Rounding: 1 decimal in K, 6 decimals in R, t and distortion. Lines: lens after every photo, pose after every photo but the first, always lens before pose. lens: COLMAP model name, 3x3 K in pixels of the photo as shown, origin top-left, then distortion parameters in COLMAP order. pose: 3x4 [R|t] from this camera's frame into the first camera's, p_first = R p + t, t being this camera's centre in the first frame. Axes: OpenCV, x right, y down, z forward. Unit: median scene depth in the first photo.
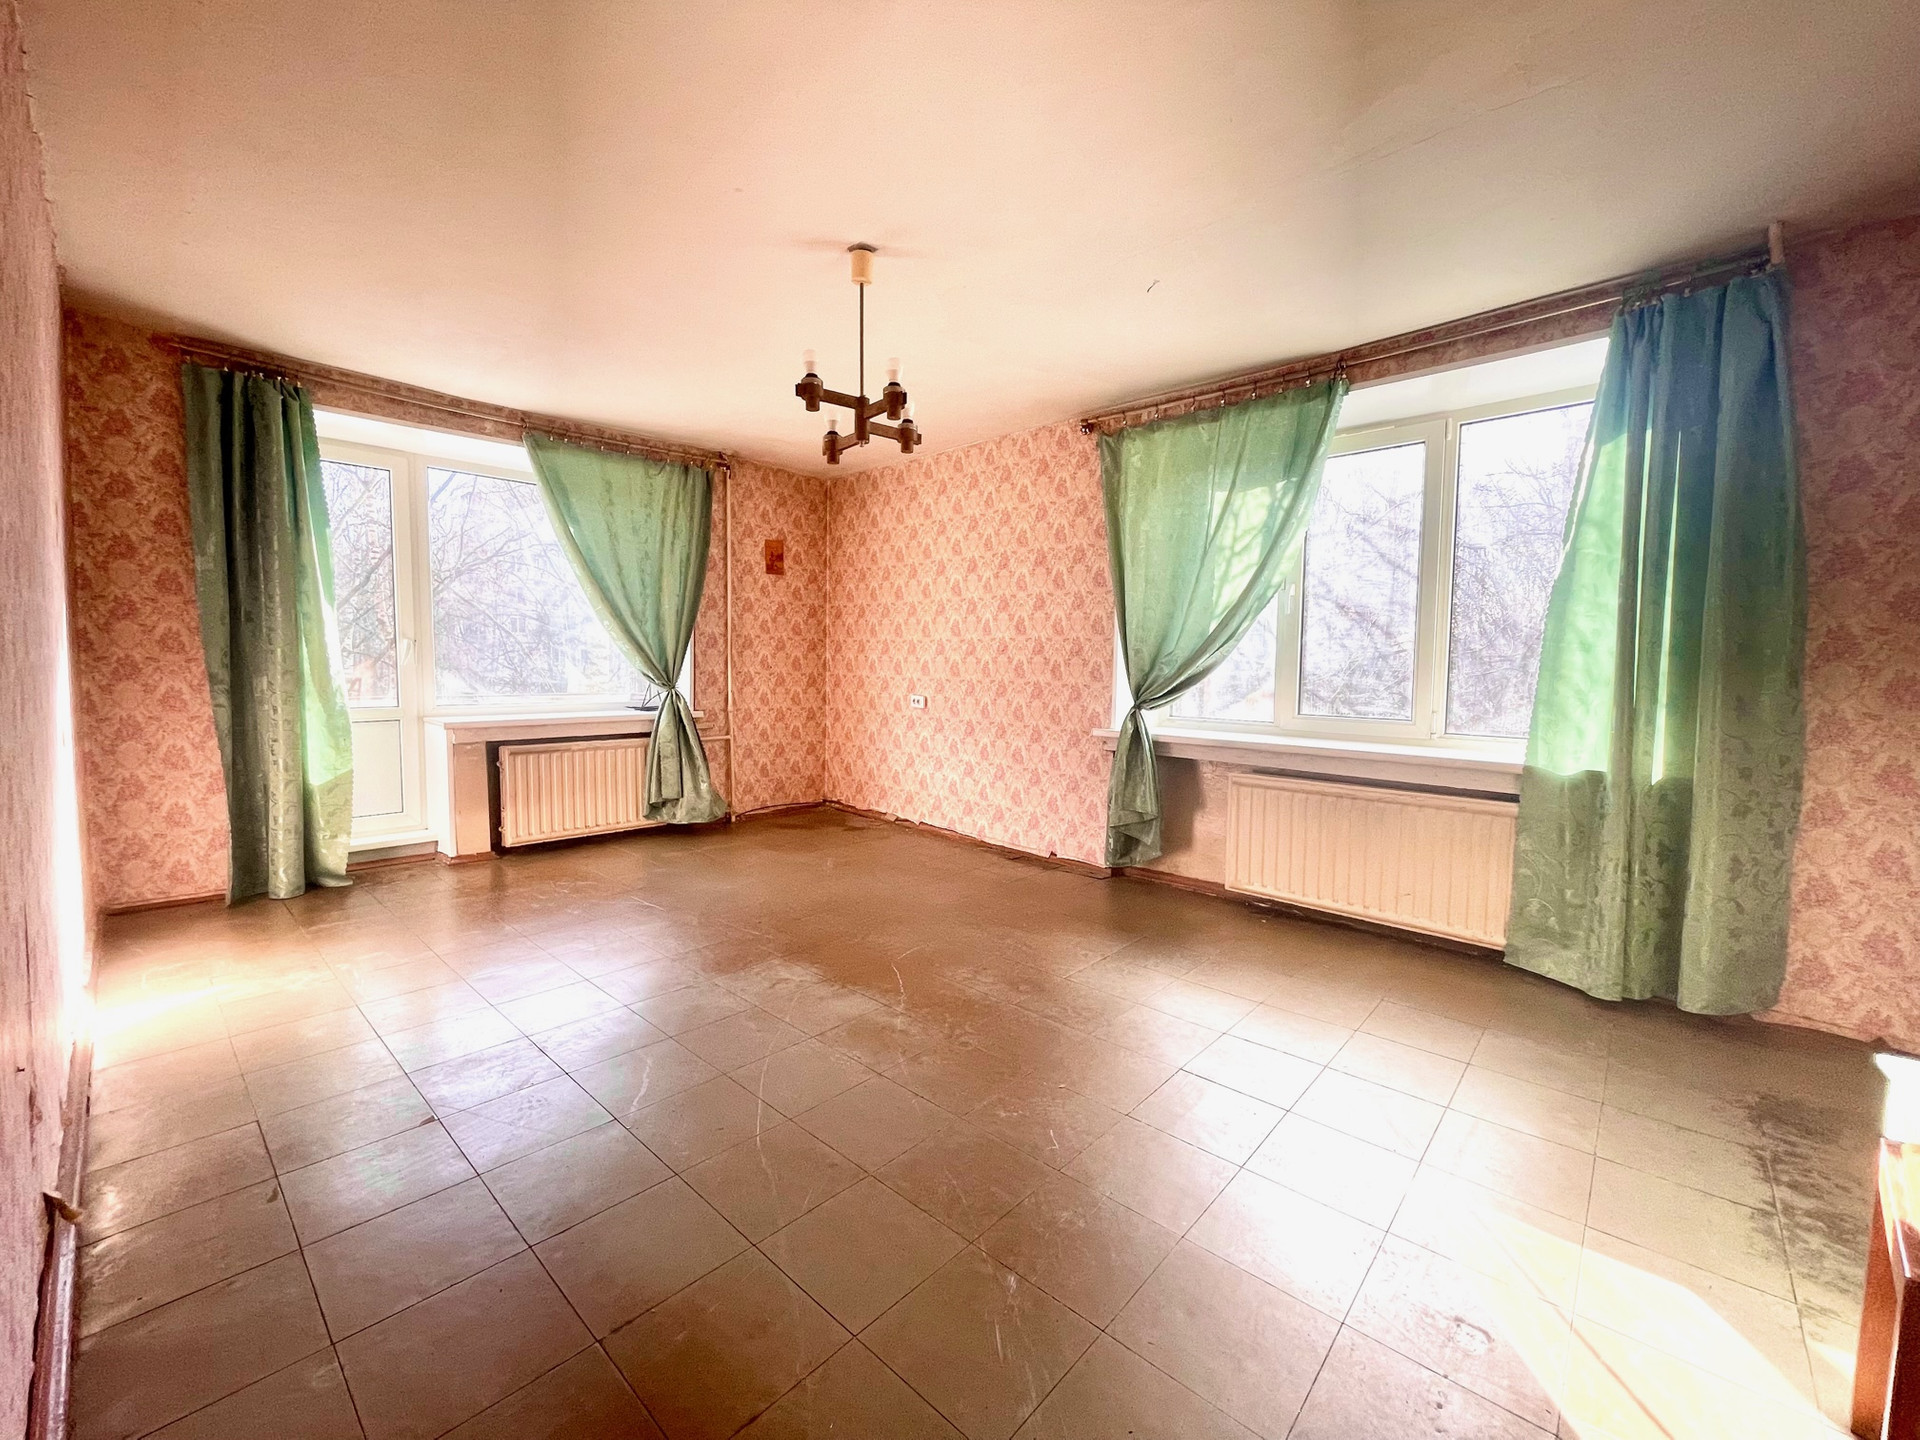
lens RADIAL K [[787.3, 0, 960.0], [0, 787.3, 720.0], [0, 0, 1]] dist [-0.001003, -0.000029]
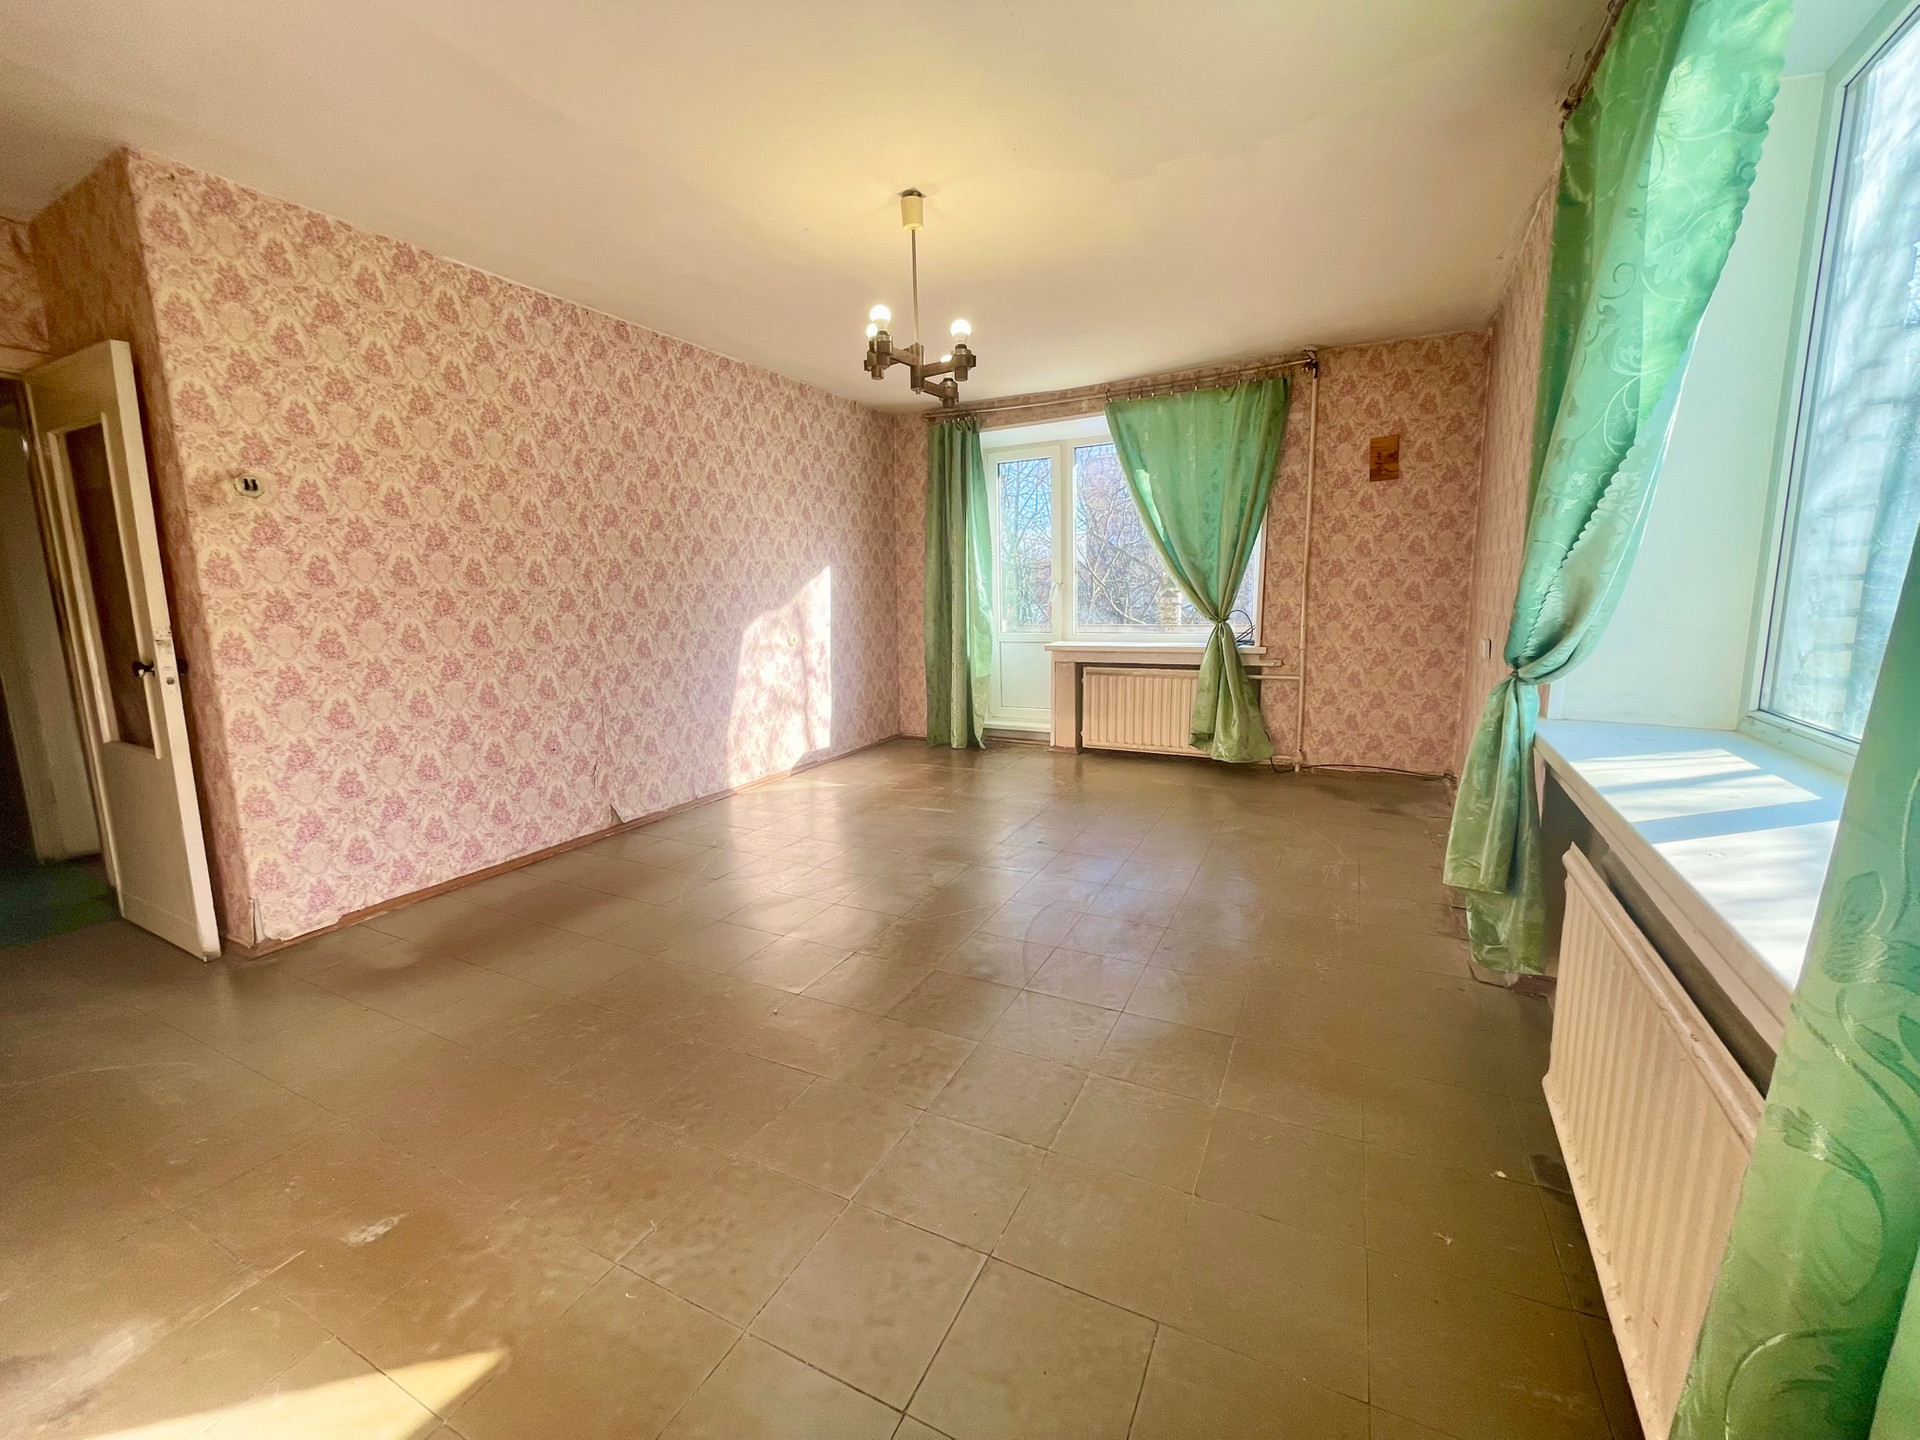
lens RADIAL K [[787.3, 0, 960.0], [0, 787.3, 720.0], [0, 0, 1]] dist [-0.001003, -0.000029]
pose [[0.257412, 0.133360, -0.957055, 0.543322], [-0.046074, 0.990998, 0.125698, -0.029394], [0.965203, 0.011740, 0.261239, 0.454823]]
